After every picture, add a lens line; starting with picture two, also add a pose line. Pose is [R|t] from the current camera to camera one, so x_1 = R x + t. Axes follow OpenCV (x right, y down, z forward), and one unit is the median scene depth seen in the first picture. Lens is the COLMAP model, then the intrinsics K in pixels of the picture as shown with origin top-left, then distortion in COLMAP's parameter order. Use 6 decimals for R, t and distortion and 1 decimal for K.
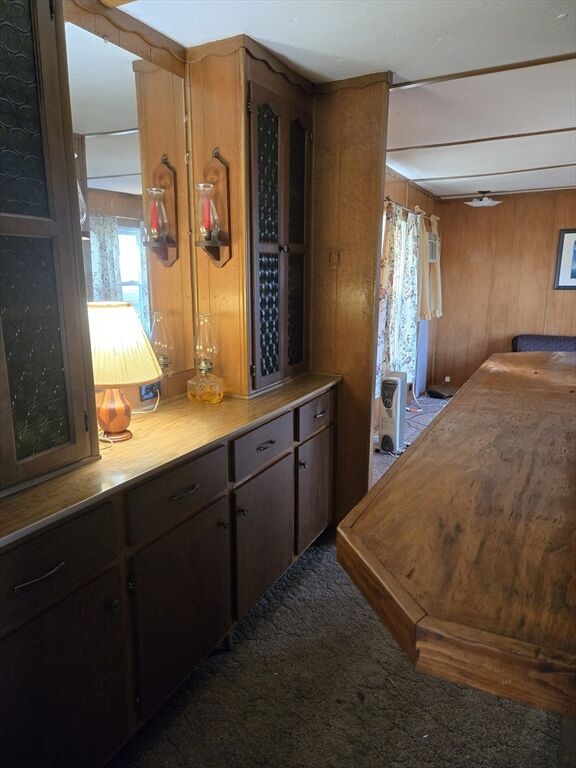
lens RADIAL K [[515.6, 0, 285.9], [0, 515.6, 390.0], [0, 0, 1]] dist [0.094461, -0.086771]
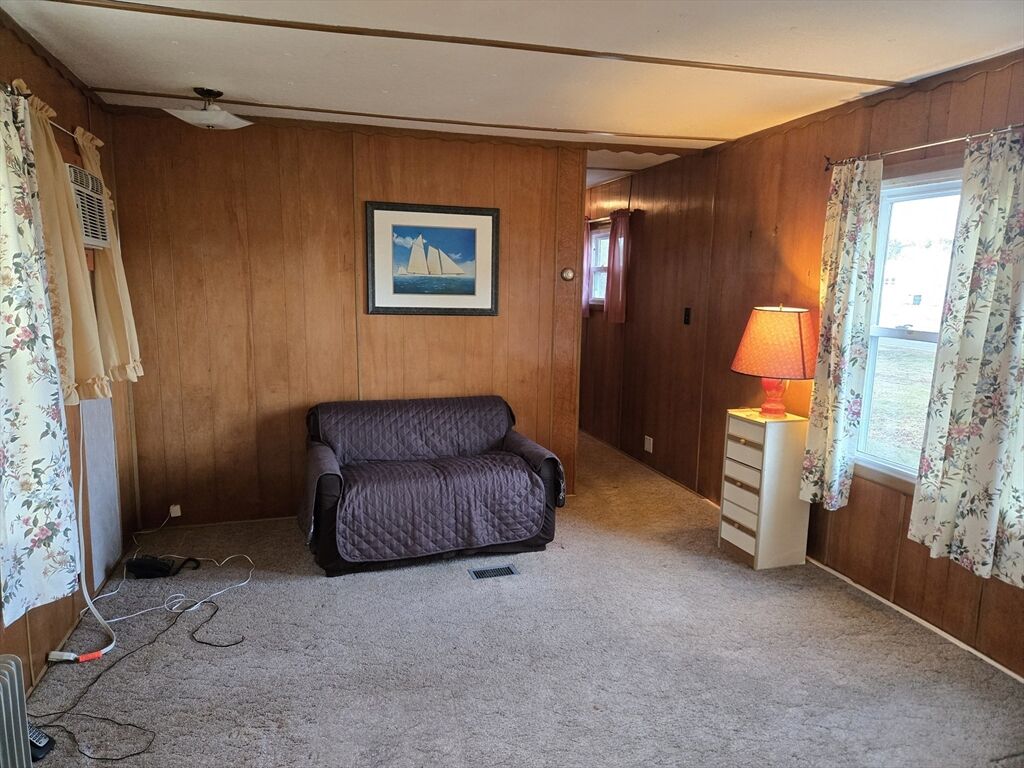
lens RADIAL K [[680.1, 0, 512.0], [0, 680.1, 384.0], [0, 0, 1]] dist [0.029417, -0.001103]
pose [[0.712238, -0.086388, 0.696602, 0.136892], [0.129111, 0.991589, -0.009039, -0.100311], [-0.689962, 0.096376, 0.717401, 0.434849]]
